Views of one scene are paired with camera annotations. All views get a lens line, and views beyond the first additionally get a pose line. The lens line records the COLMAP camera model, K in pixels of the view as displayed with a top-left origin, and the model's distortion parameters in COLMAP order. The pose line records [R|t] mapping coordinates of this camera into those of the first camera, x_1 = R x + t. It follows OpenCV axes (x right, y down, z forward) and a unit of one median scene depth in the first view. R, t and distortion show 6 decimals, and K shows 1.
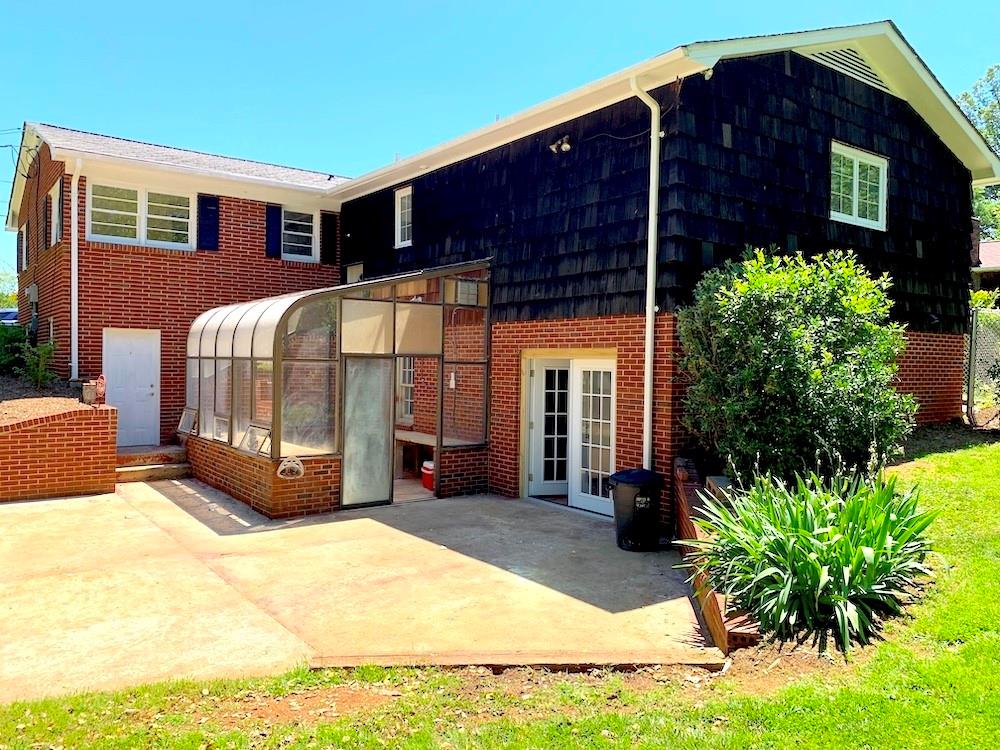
lens RADIAL K [[755.3, 0, 489.0], [0, 755.3, 370.2], [0, 0, 1]] dist [0.064382, -0.101561]
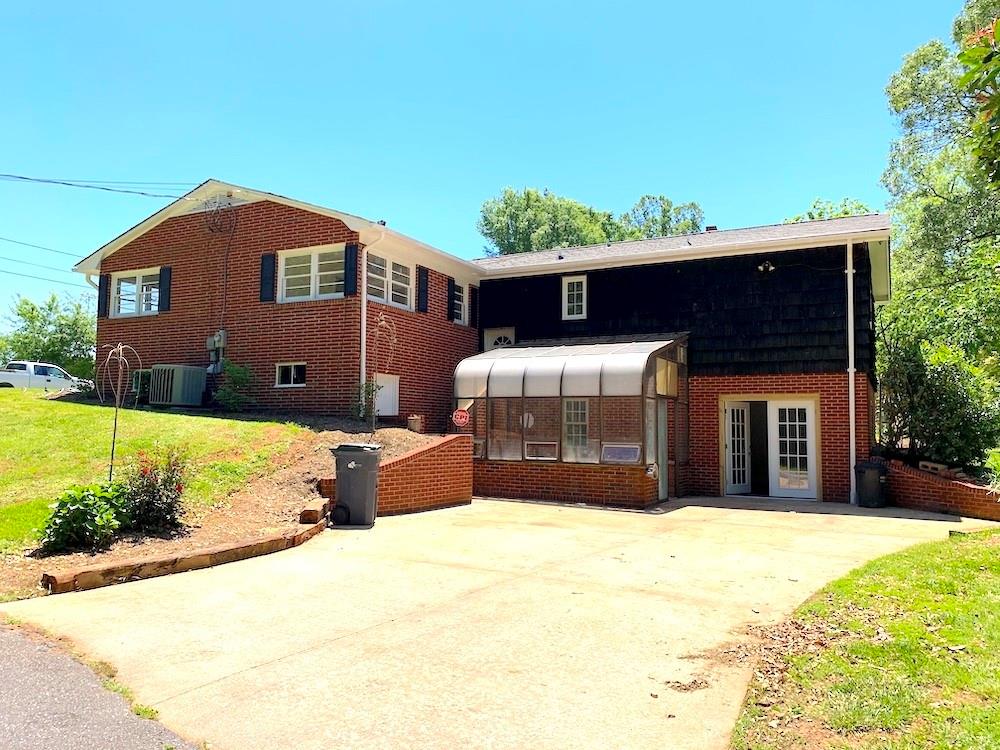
lens RADIAL K [[755.3, 0, 489.0], [0, 755.3, 370.2], [0, 0, 1]] dist [0.064382, -0.101561]
pose [[0.894864, 0.030346, 0.445307, -1.032379], [0.008907, 0.996273, -0.085790, 0.048126], [-0.446251, 0.080737, 0.891259, -0.135979]]
